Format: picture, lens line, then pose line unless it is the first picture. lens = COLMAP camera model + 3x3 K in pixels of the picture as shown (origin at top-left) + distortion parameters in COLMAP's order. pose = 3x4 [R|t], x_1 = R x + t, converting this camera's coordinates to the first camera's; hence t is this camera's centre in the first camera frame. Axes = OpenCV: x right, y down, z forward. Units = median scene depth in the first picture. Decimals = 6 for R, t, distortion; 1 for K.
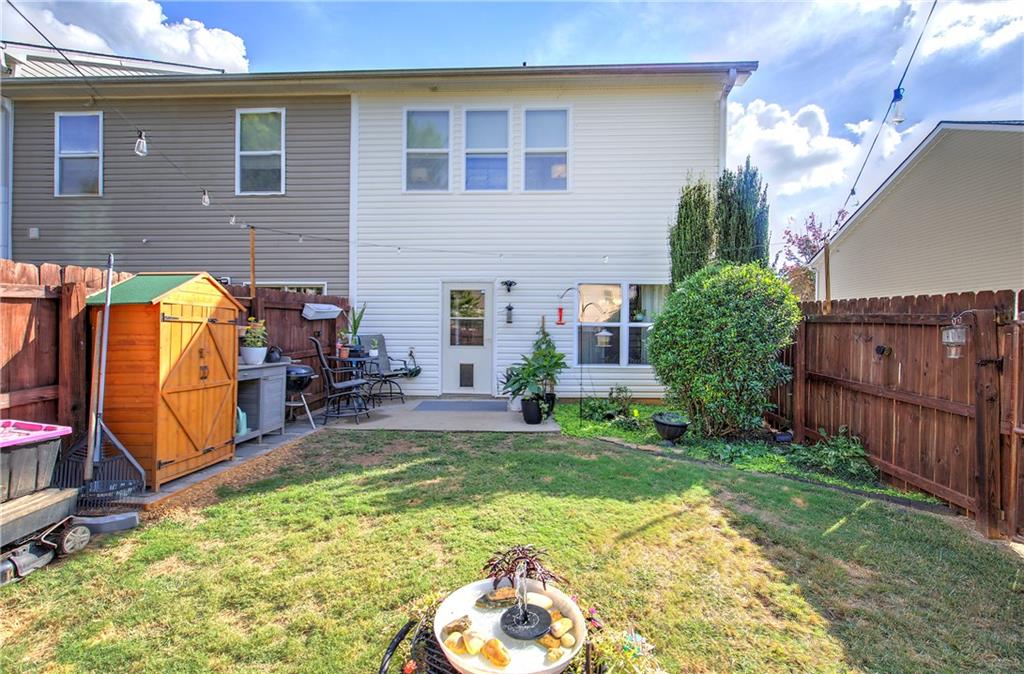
lens RADIAL K [[431.9, 0, 513.8], [0, 431.9, 337.0], [0, 0, 1]] dist [-0.003534, 0.000734]
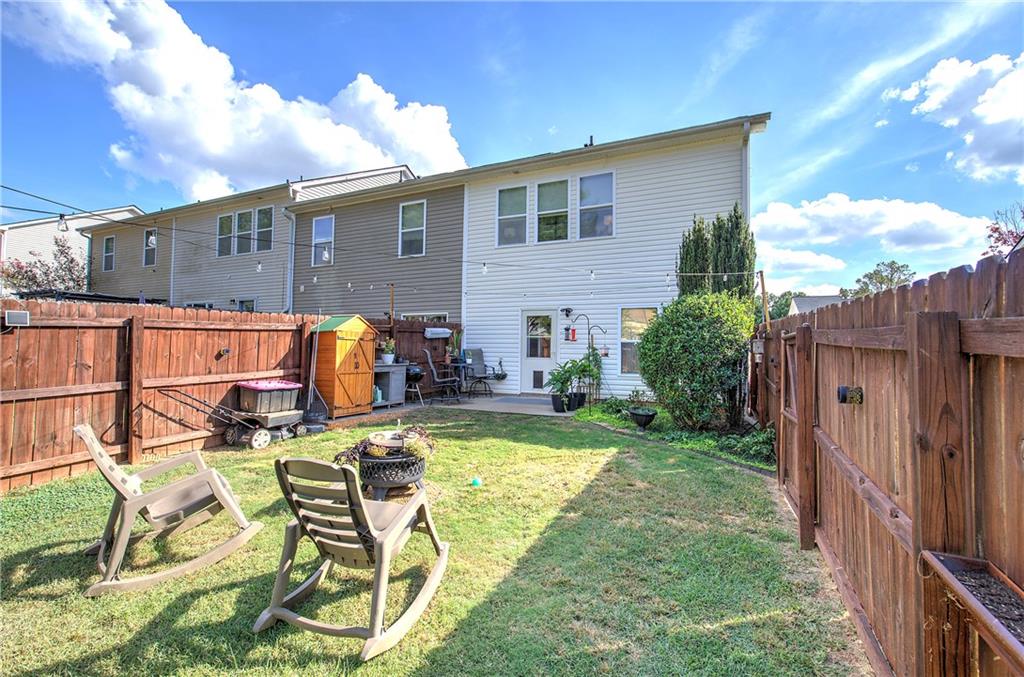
lens RADIAL K [[431.9, 0, 514.5], [0, 431.9, 337.4], [0, 0, 1]] dist [-0.003534, 0.000734]
pose [[0.923931, -0.005077, -0.382525, 0.438293], [-0.011325, 0.999111, -0.040614, 0.017021], [0.382391, 0.041857, 0.923052, -0.343503]]
